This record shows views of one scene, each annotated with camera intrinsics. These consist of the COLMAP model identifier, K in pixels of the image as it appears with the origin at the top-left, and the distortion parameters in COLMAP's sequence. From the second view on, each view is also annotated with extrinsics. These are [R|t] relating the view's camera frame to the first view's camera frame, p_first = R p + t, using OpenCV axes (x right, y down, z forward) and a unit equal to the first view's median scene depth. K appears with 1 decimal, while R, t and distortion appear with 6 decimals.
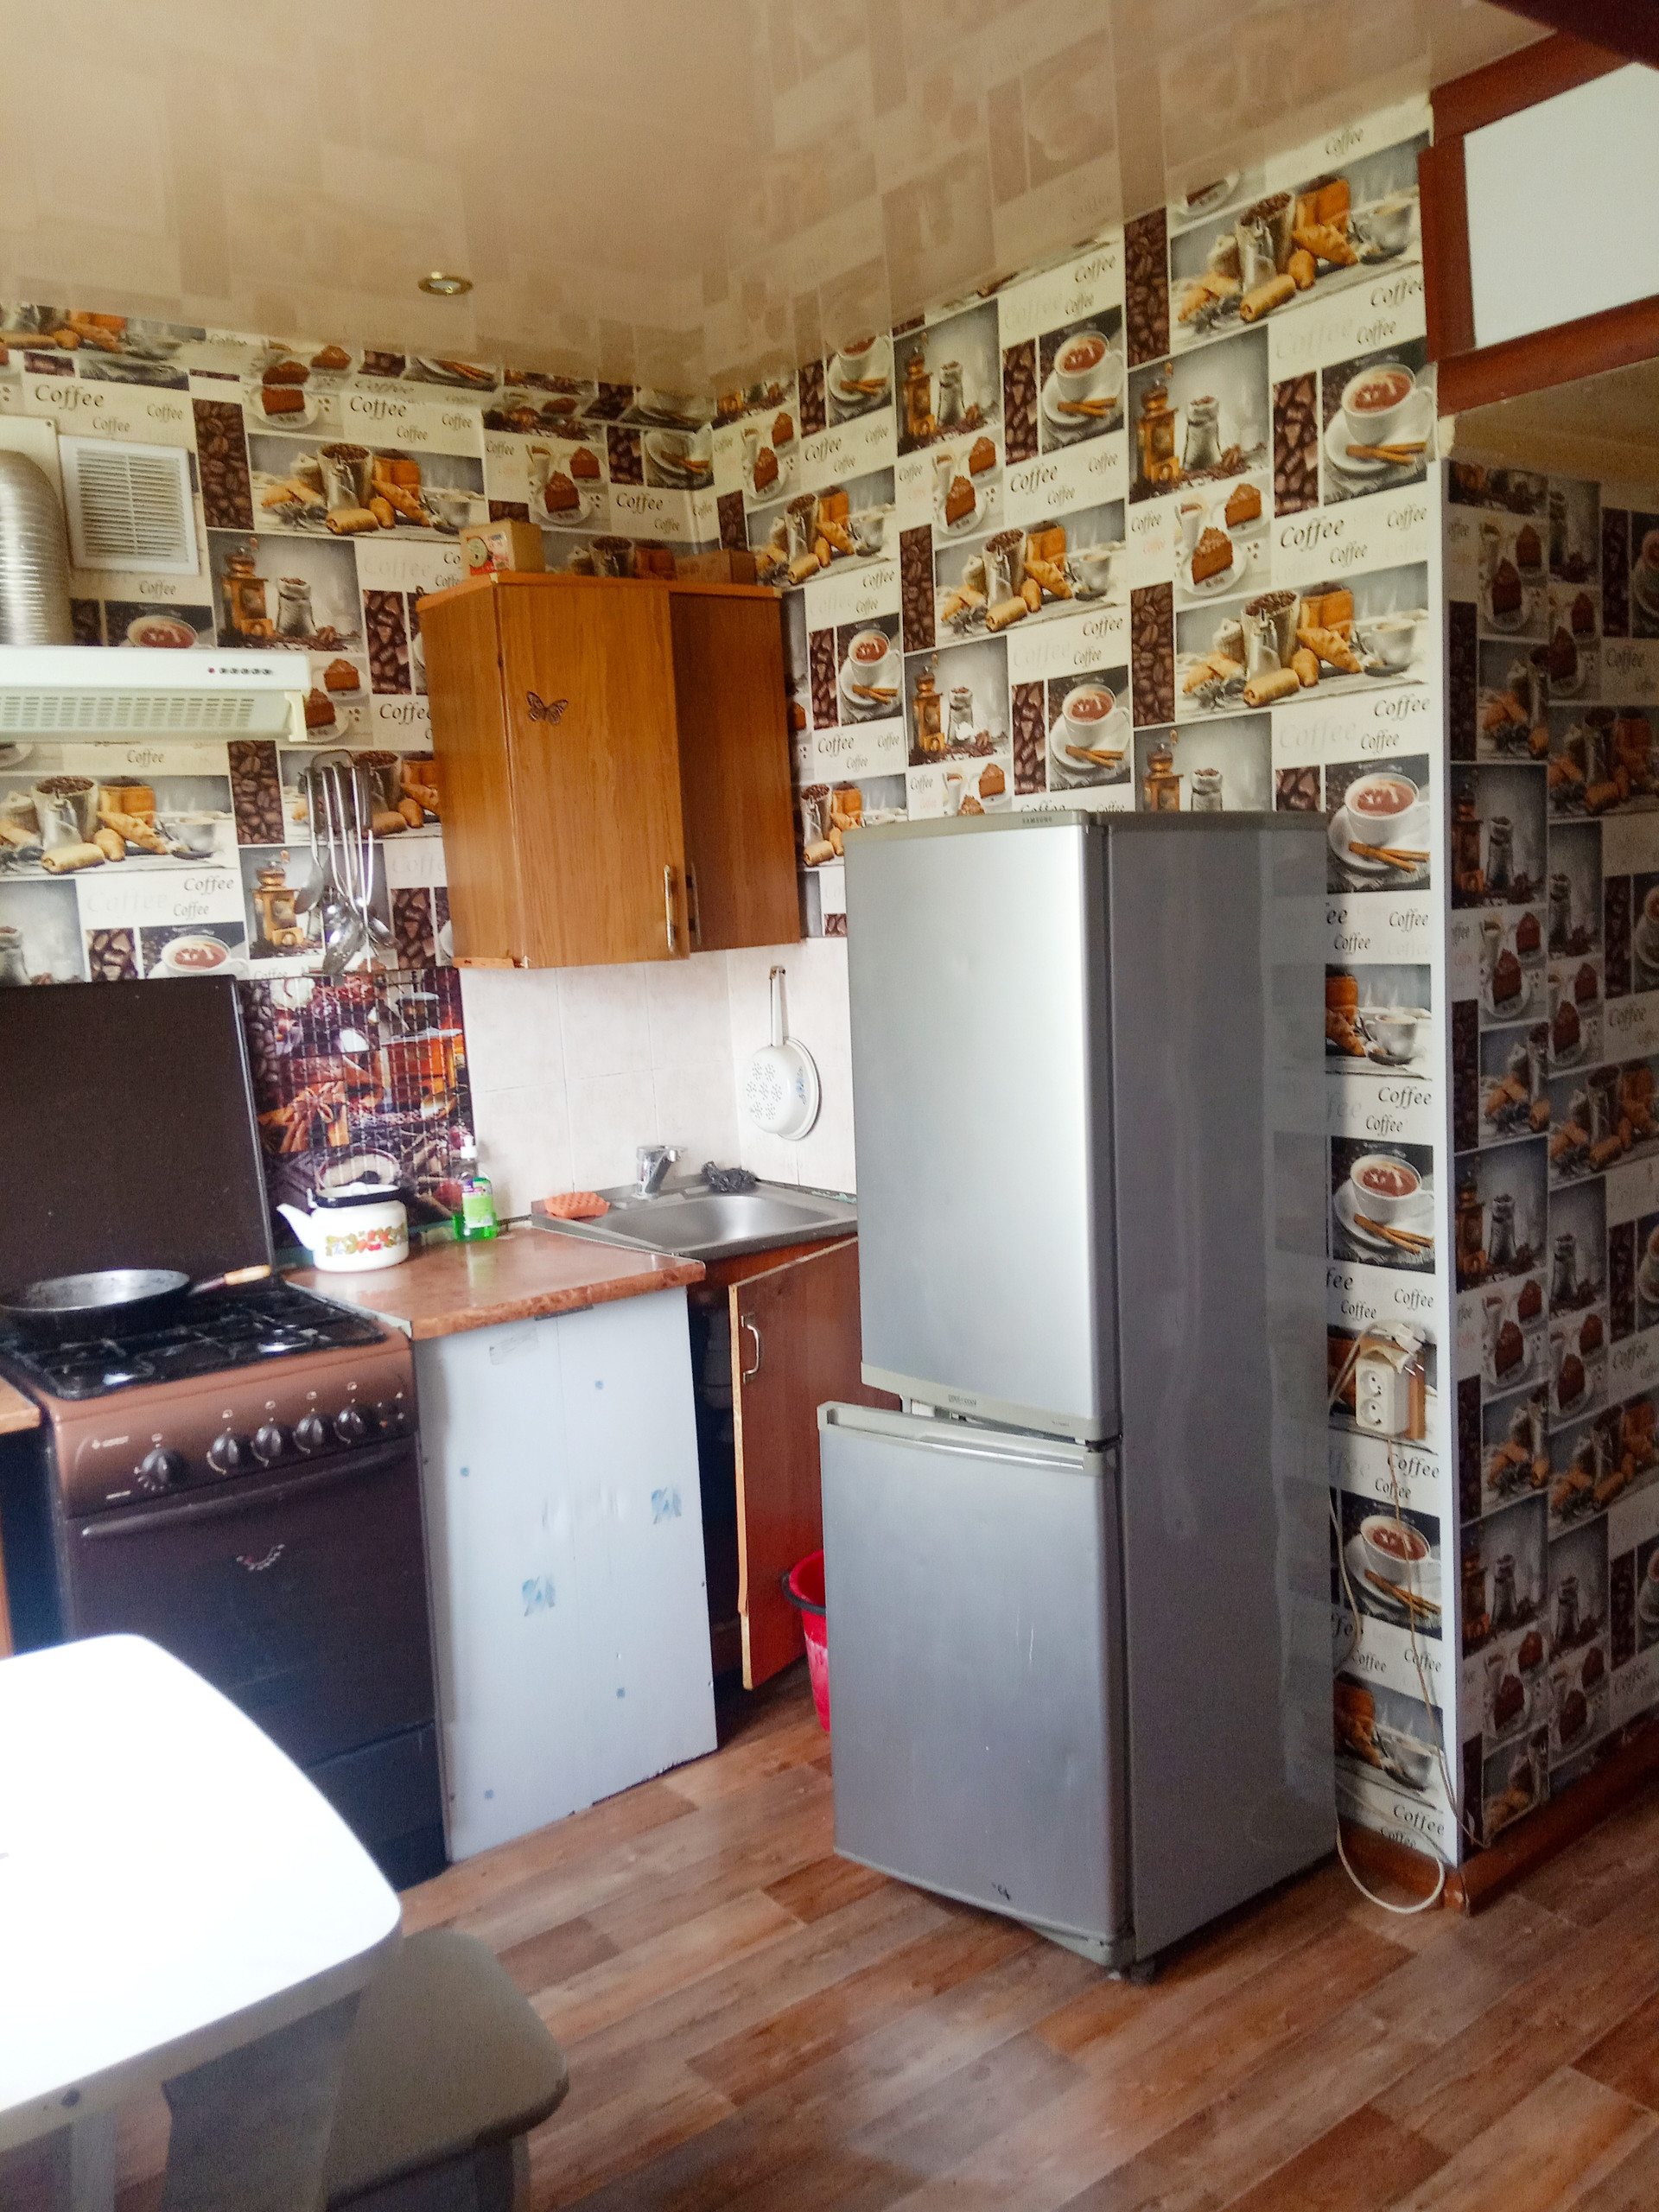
lens RADIAL K [[1828.2, 0, 937.4], [0, 1828.2, 1138.6], [0, 0, 1]] dist [0.079808, -0.122680]
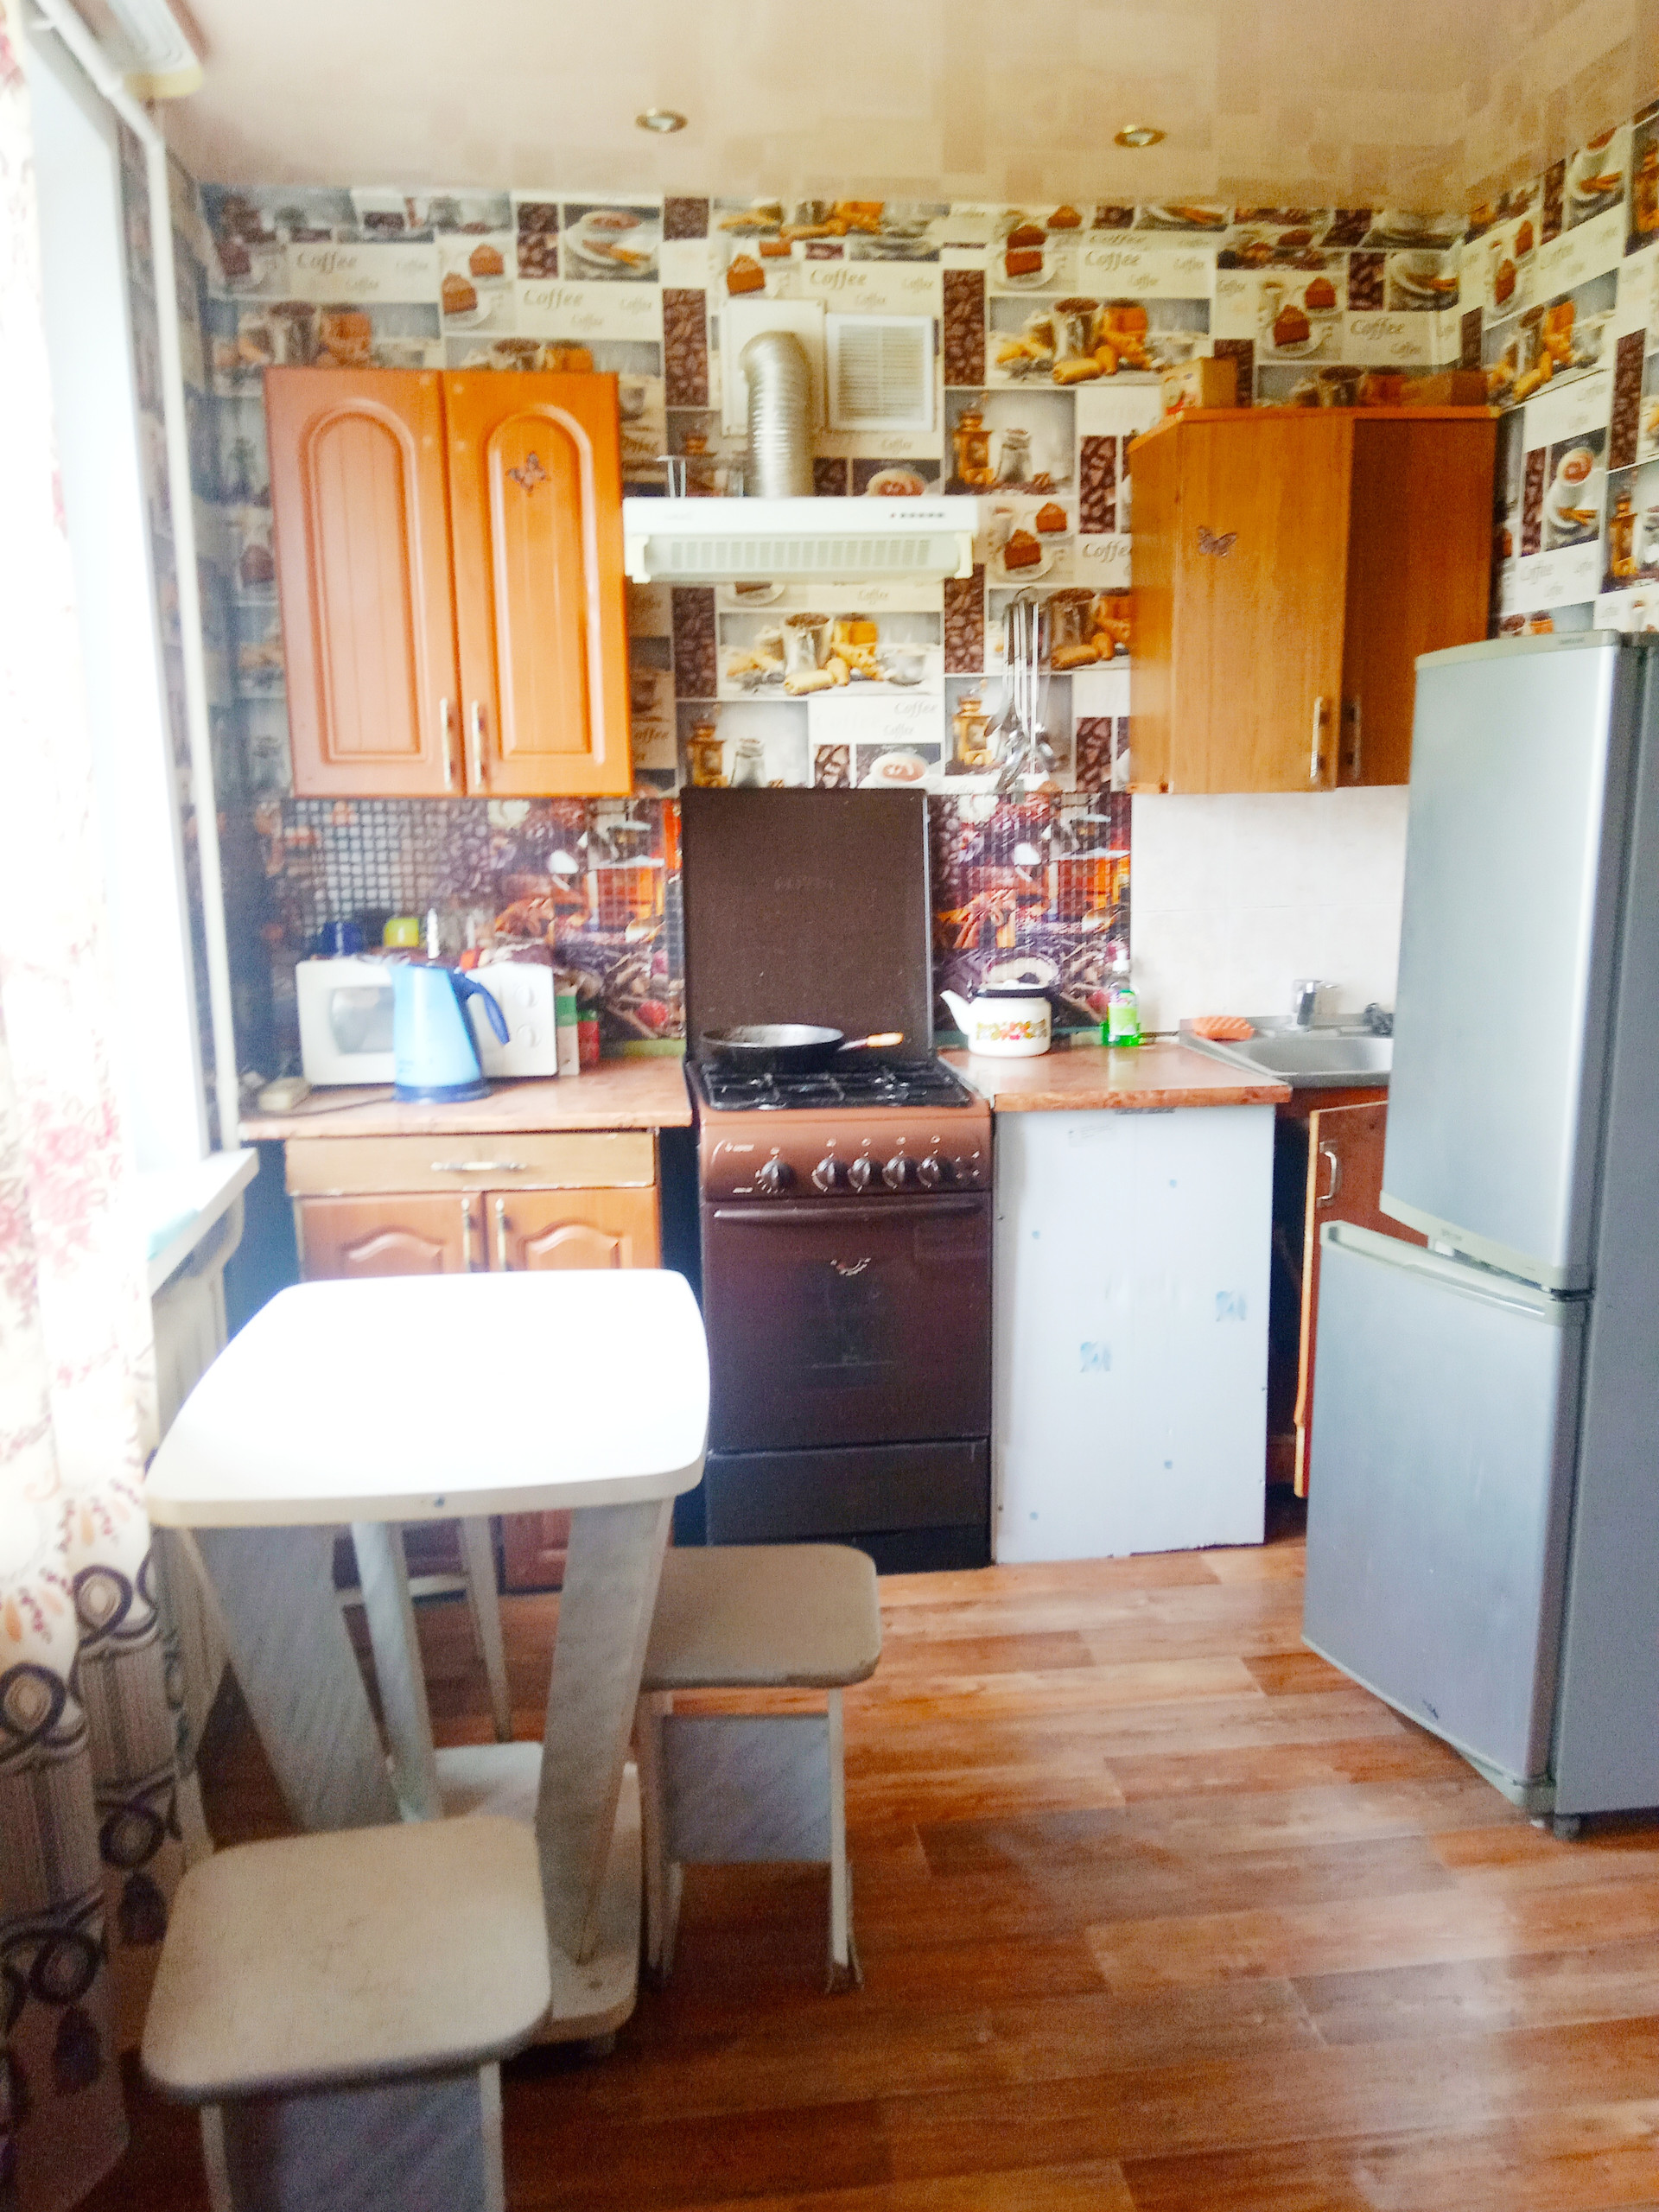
lens RADIAL K [[1828.2, 0, 830.4], [0, 1828.2, 1171.4], [0, 0, 1]] dist [0.079808, -0.122680]
pose [[0.850851, 0.148541, -0.503972, 0.183586], [-0.102703, 0.987721, 0.117729, 0.019701], [0.515271, -0.048410, 0.855659, -0.032944]]
